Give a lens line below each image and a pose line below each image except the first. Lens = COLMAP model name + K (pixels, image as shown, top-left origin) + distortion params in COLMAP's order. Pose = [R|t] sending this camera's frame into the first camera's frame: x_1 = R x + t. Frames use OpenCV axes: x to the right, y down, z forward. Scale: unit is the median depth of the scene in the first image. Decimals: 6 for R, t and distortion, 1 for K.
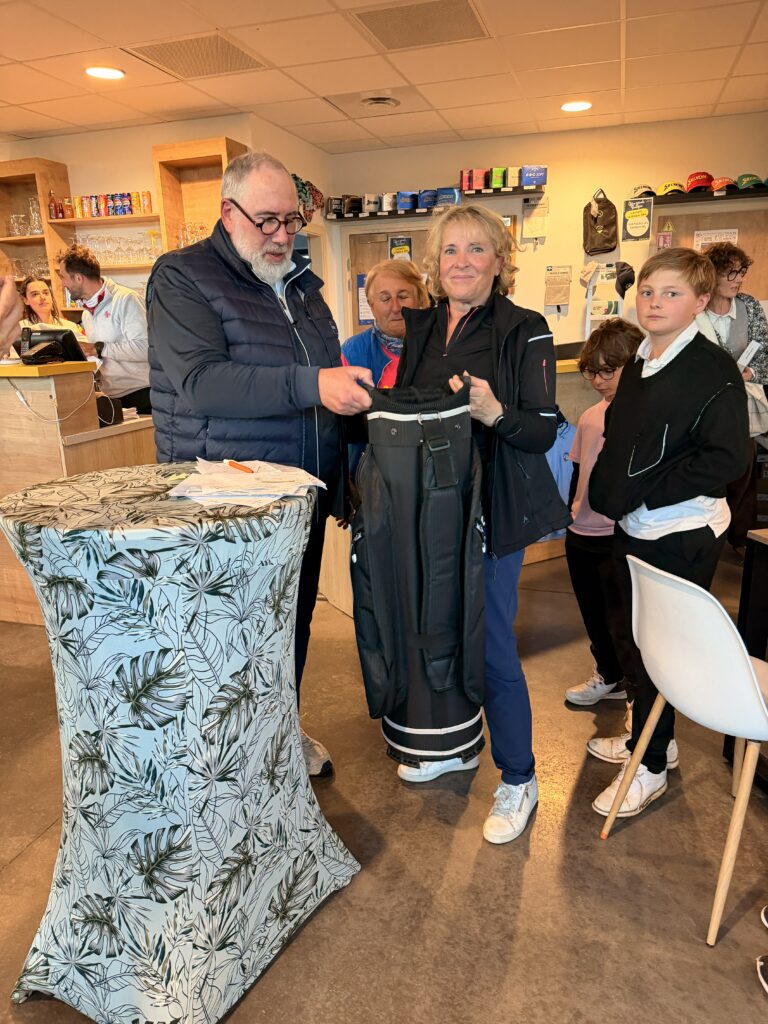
lens RADIAL K [[734.8, 0, 376.5], [0, 734.8, 509.9], [0, 0, 1]] dist [0.013392, -0.021788]
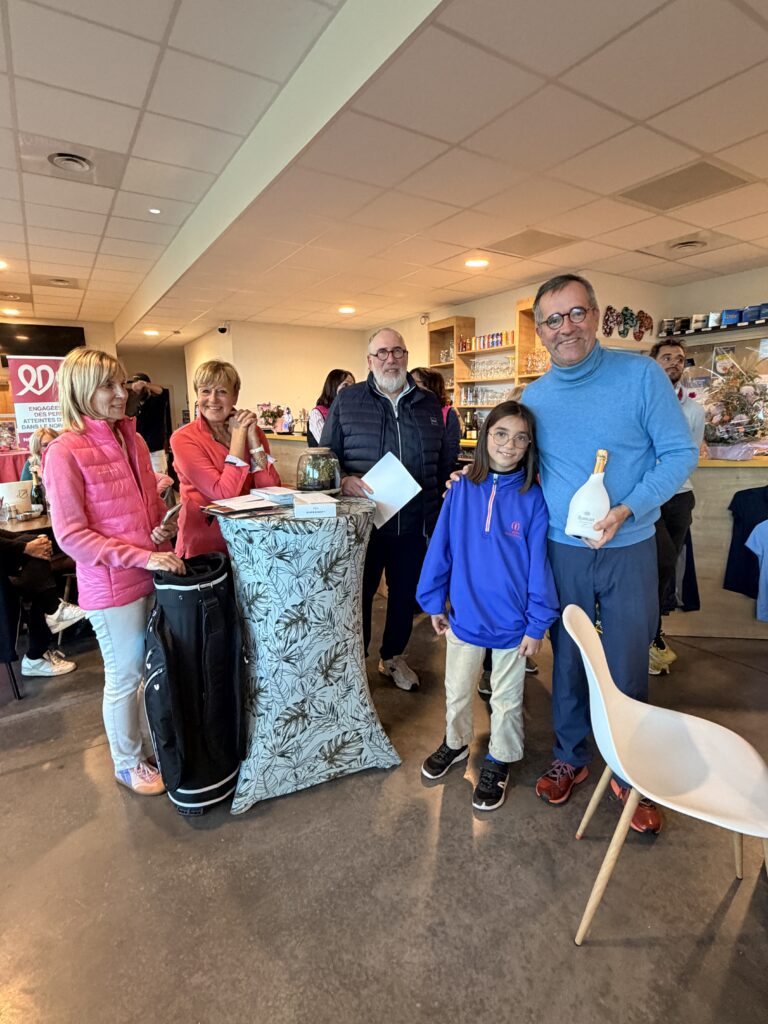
lens RADIAL K [[533.0, 0, 385.3], [0, 533.0, 511.7], [0, 0, 1]] dist [0.010558, -0.001726]
pose [[0.776087, 0.124640, -0.618185, 0.363559], [-0.165378, 0.986191, -0.008782, -0.017414], [0.608554, 0.109050, 0.785983, 0.022877]]
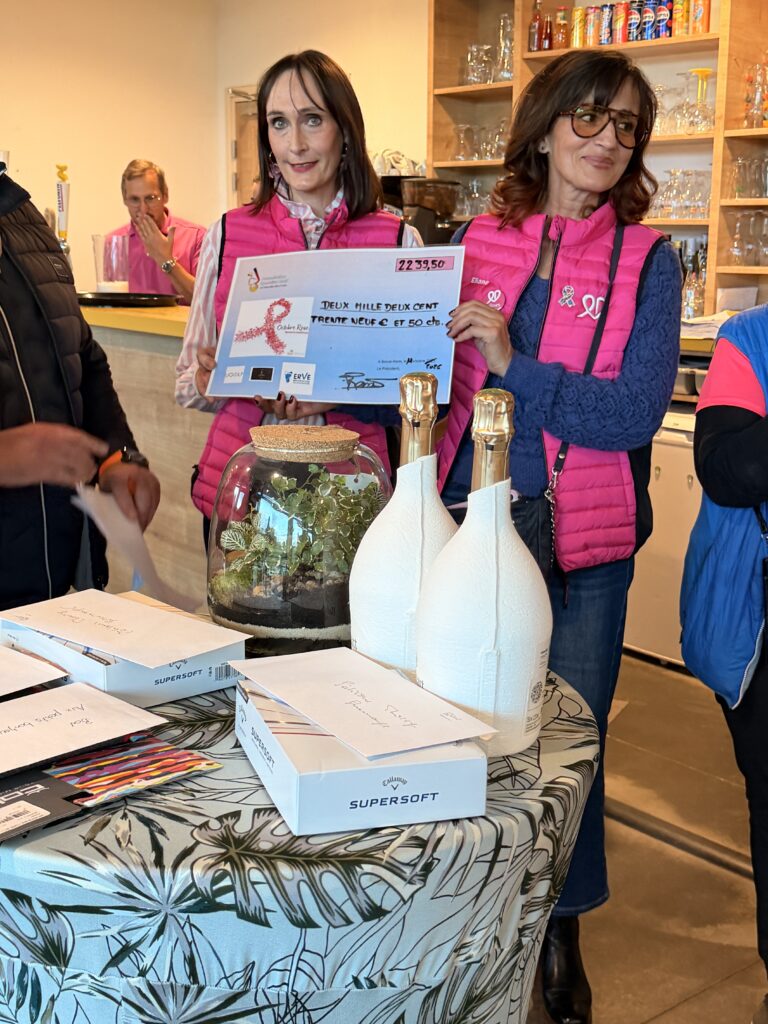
lens RADIAL K [[1392.3, 0, 403.8], [0, 1392.3, 508.8], [0, 0, 1]] dist [0.185370, -0.413541]
pose [[0.851846, 0.138579, -0.505127, 0.082977], [-0.166996, 0.985895, -0.011147, -0.070472], [0.496458, 0.093850, 0.862973, 0.171195]]
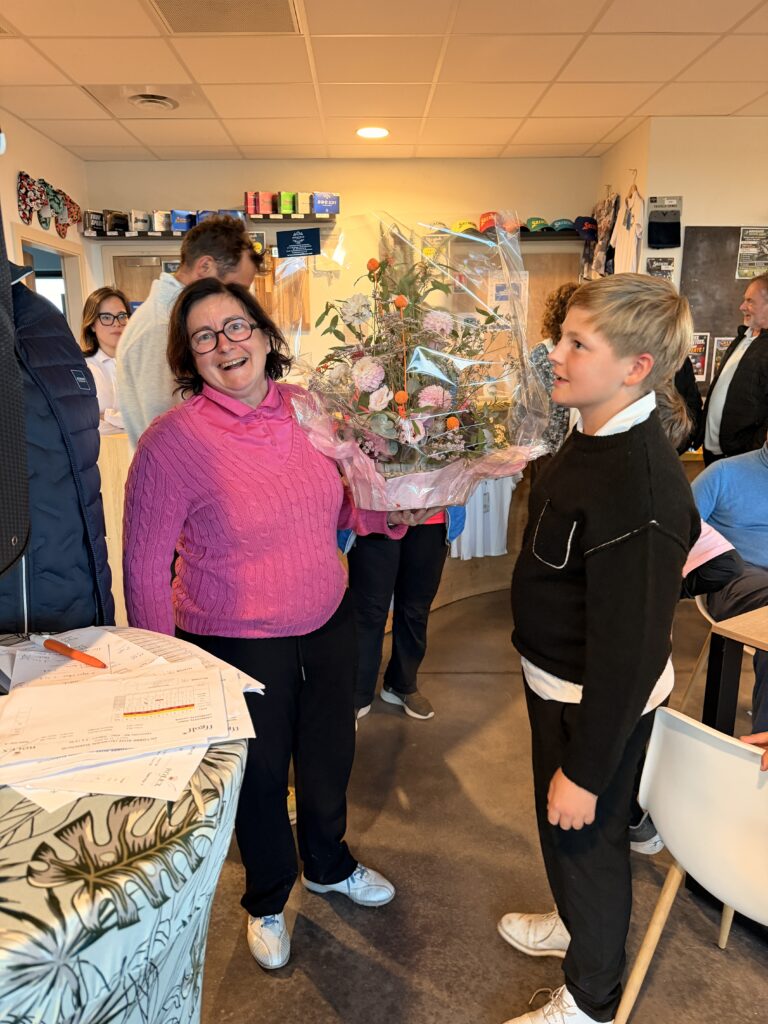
lens RADIAL K [[737.6, 0, 379.5], [0, 737.6, 514.5], [0, 0, 1]] dist [0.002944, -0.004596]
pose [[0.945493, -0.059340, 0.320191, -0.078125], [0.070504, 0.997238, -0.023378, -0.073751], [-0.317919, 0.044679, 0.947064, 0.227602]]
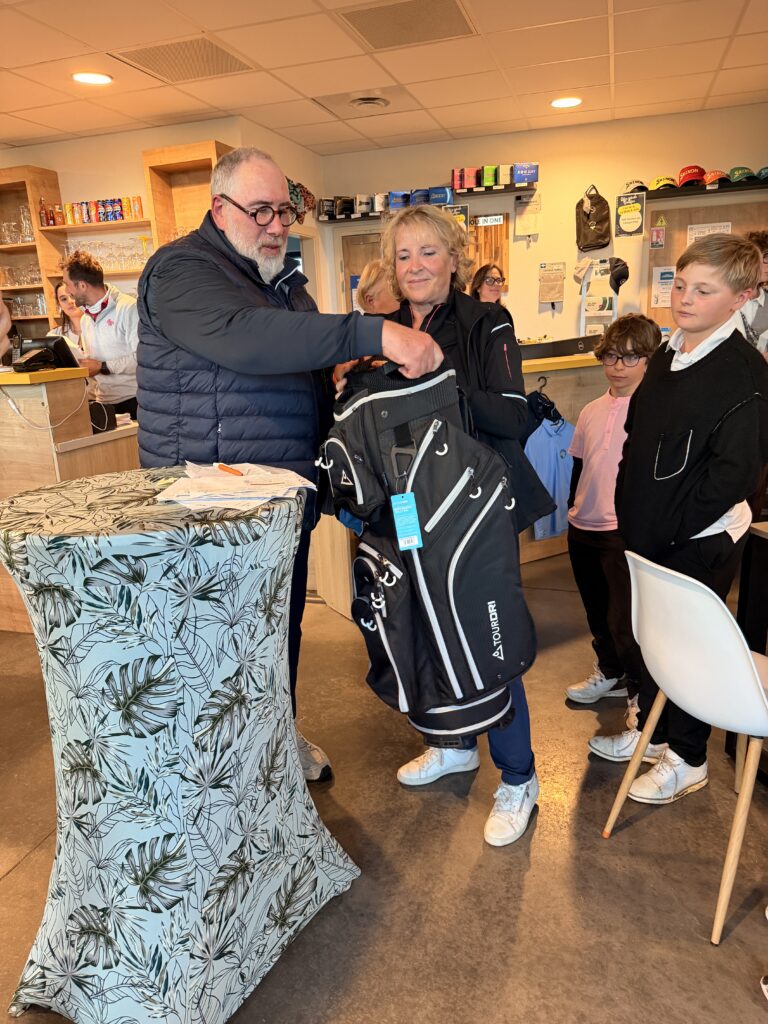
lens RADIAL K [[734.8, 0, 376.5], [0, 734.8, 509.9], [0, 0, 1]] dist [0.013392, -0.021788]
pose [[0.999797, -0.020139, -0.000566, 0.006394], [0.020138, 0.999795, -0.001948, 0.000680], [0.000605, 0.001936, 0.999998, 0.005668]]
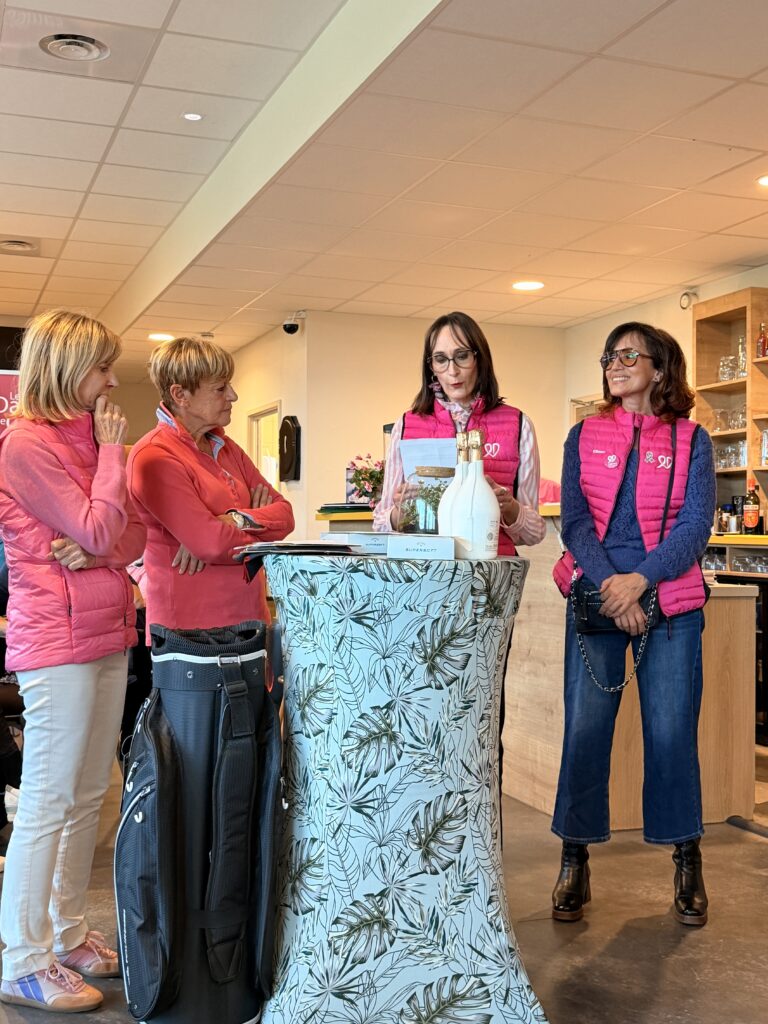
lens RADIAL K [[1185.4, 0, 380.8], [0, 1185.4, 516.1], [0, 0, 1]] dist [0.210204, -0.491076]
pose [[0.631328, 0.018957, -0.775284, 0.544332], [-0.220715, 0.962751, -0.156190, 0.102708], [0.743445, 0.269724, 0.611996, -0.075152]]
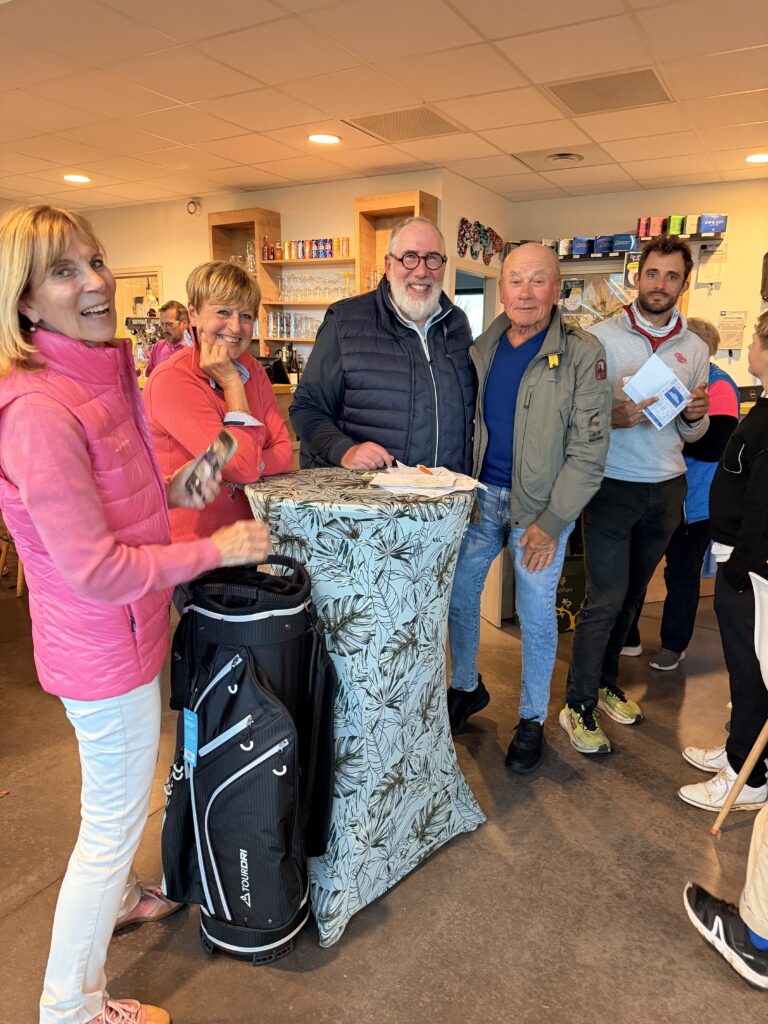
lens RADIAL K [[732.9, 0, 391.3], [0, 732.9, 505.5], [0, 0, 1]] dist [0.114137, -0.208459]
pose [[0.978586, 0.074788, -0.191771, 0.007372], [-0.084400, 0.995528, -0.042439, 0.033215], [0.187739, 0.057715, 0.980522, -0.135955]]
